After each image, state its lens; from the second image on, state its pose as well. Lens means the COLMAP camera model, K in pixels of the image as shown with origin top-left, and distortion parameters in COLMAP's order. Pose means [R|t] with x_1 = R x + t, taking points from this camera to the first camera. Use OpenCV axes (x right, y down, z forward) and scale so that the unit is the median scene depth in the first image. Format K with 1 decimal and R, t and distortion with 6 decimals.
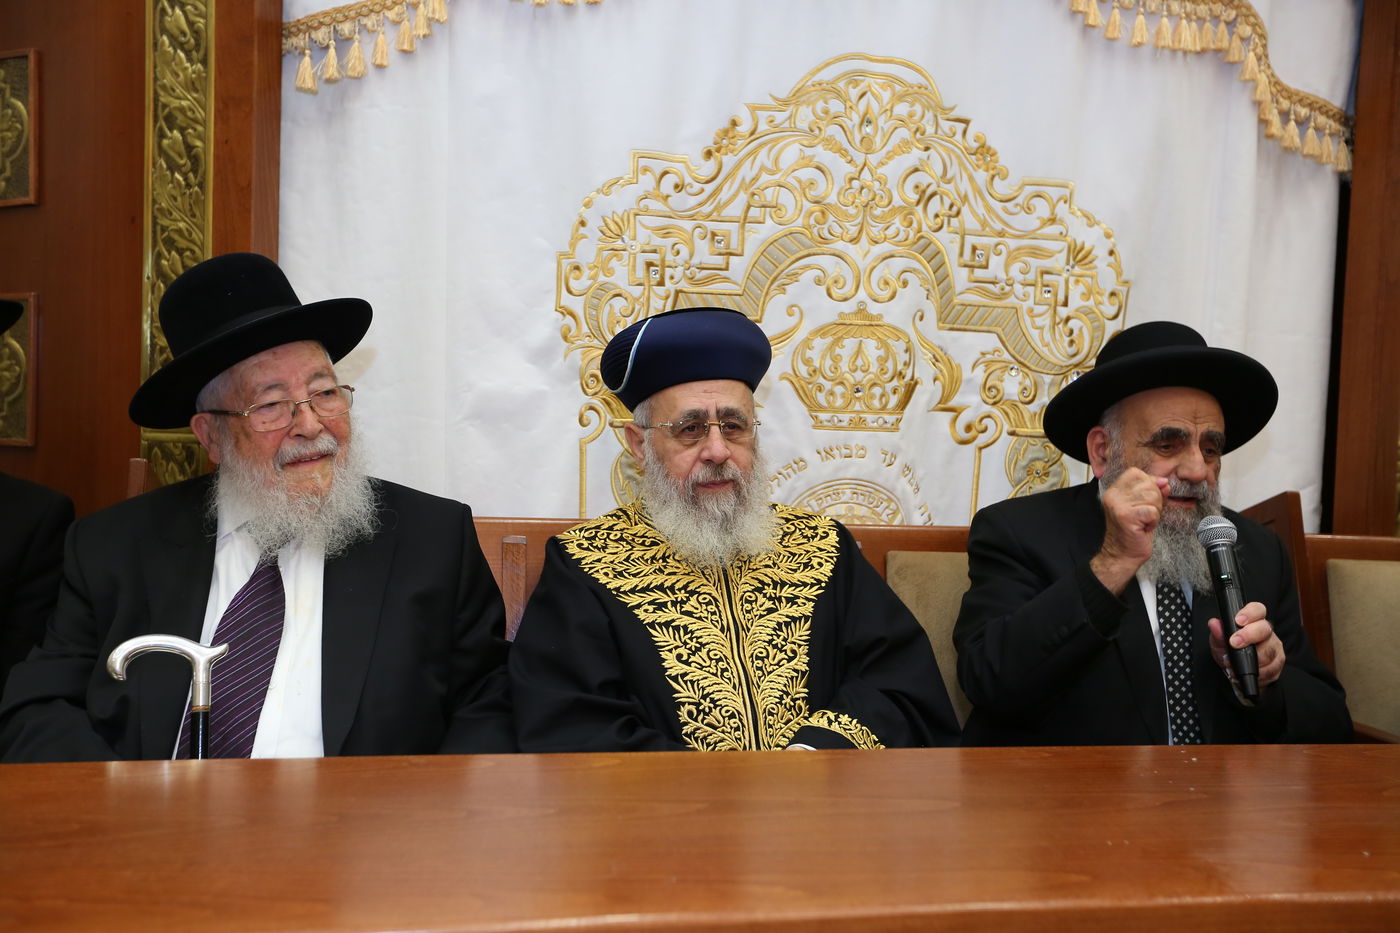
lens RADIAL K [[1333.3, 0, 700.0], [0, 1333.3, 466.5], [0, 0, 1]] dist [0.007648, 0.128112]
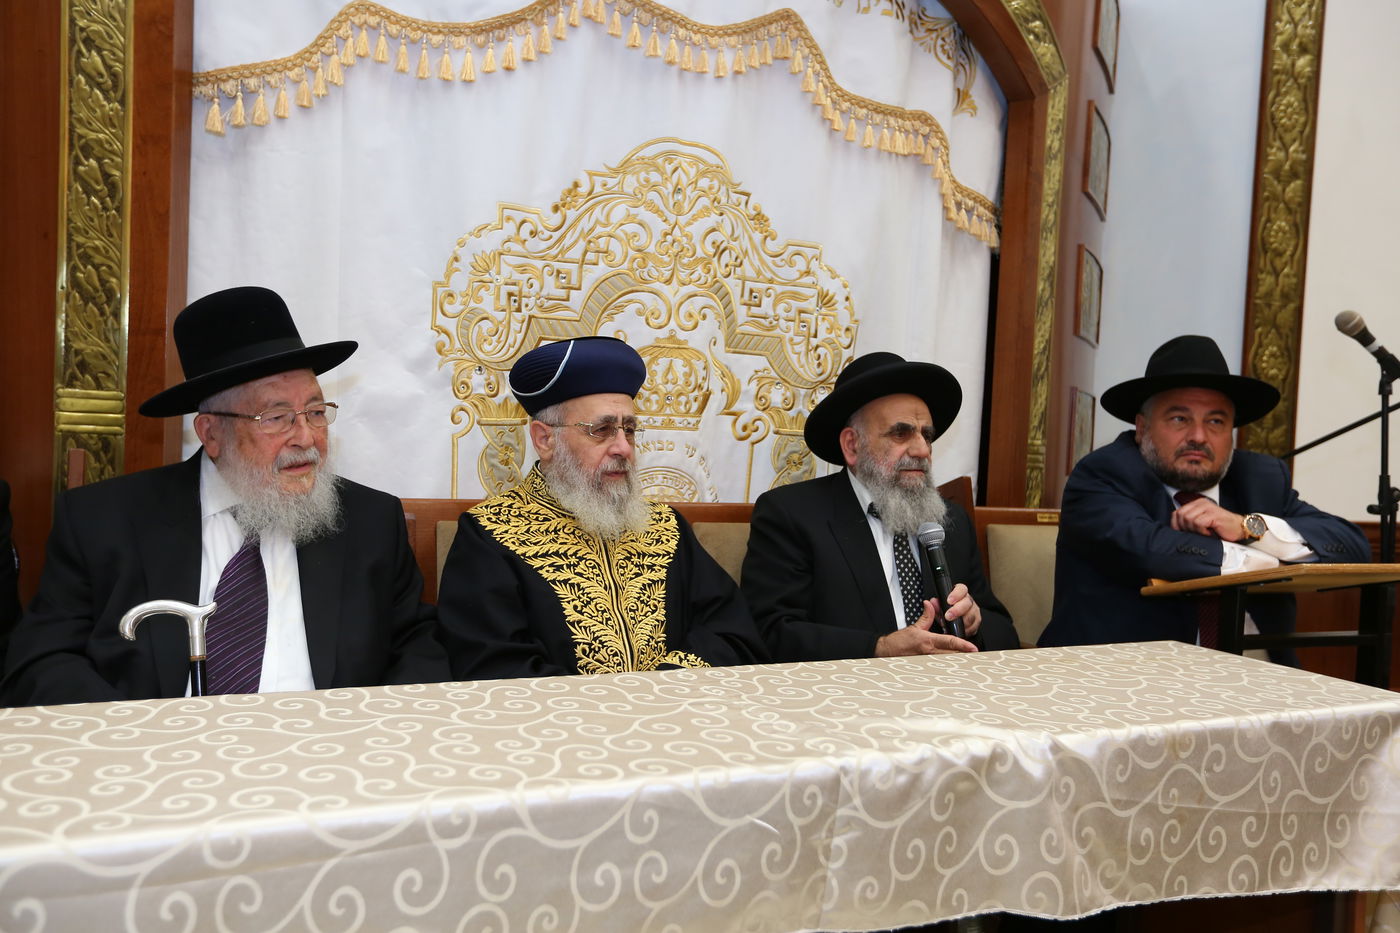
lens RADIAL K [[1105.0, 0, 684.2], [0, 1105.0, 460.3], [0, 0, 1]] dist [-0.008258, 0.093293]
pose [[0.969329, 0.004846, 0.245719, -0.130361], [-0.008443, 0.999872, 0.013586, -0.011786], [-0.245622, -0.015244, 0.969246, -0.041793]]
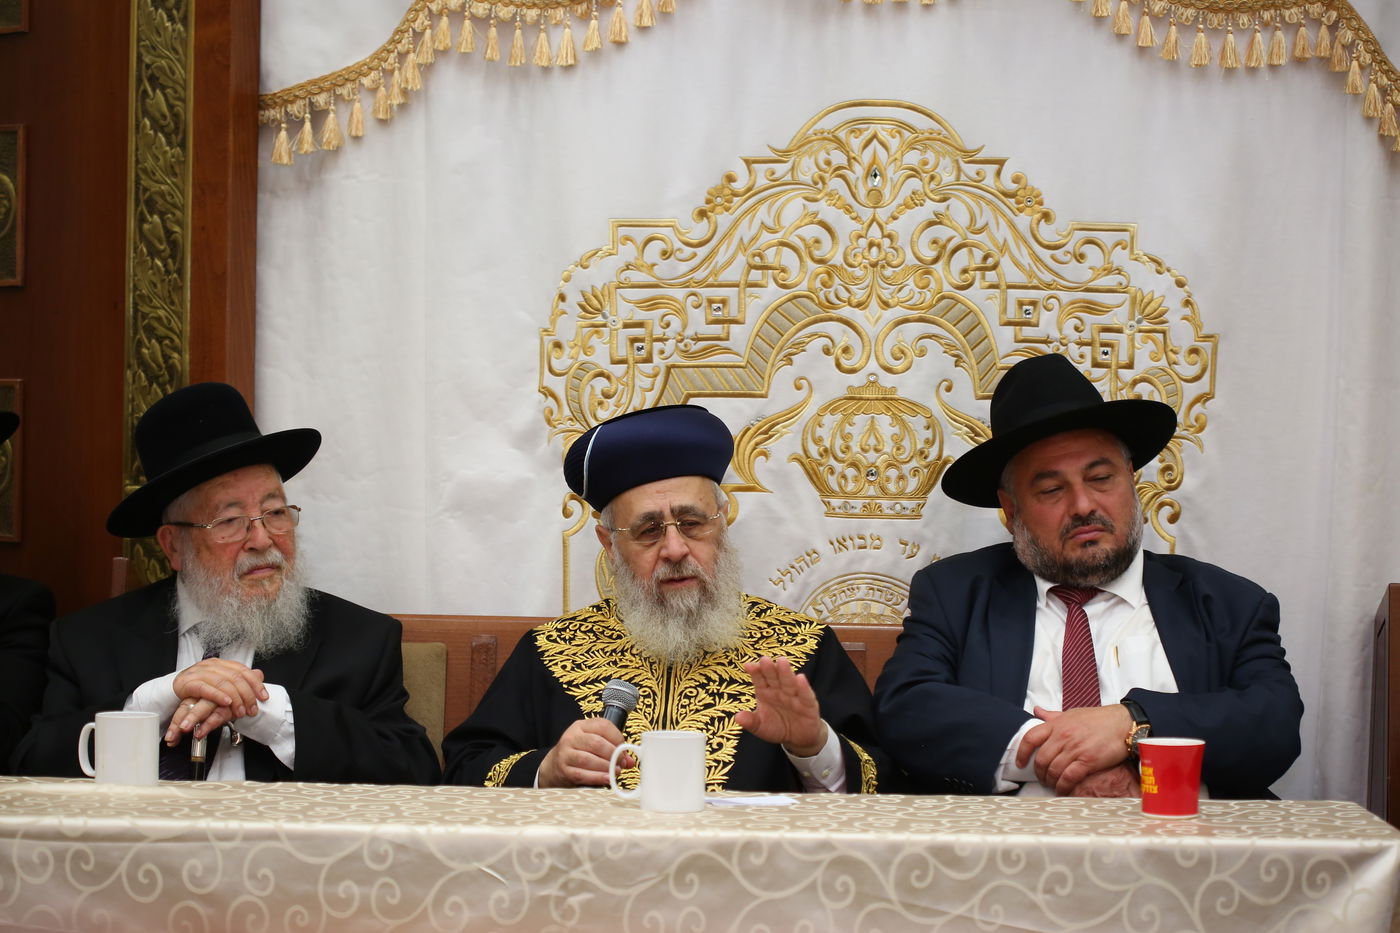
lens RADIAL K [[3995.8, 0, 587.0], [0, 3995.8, 468.4], [0, 0, 1]] dist [-0.046546, -0.692585]
pose [[0.961315, -0.011705, -0.275201, 0.671580], [0.008664, 0.999887, -0.012264, -0.029372], [0.275314, 0.009405, 0.961308, -1.614479]]
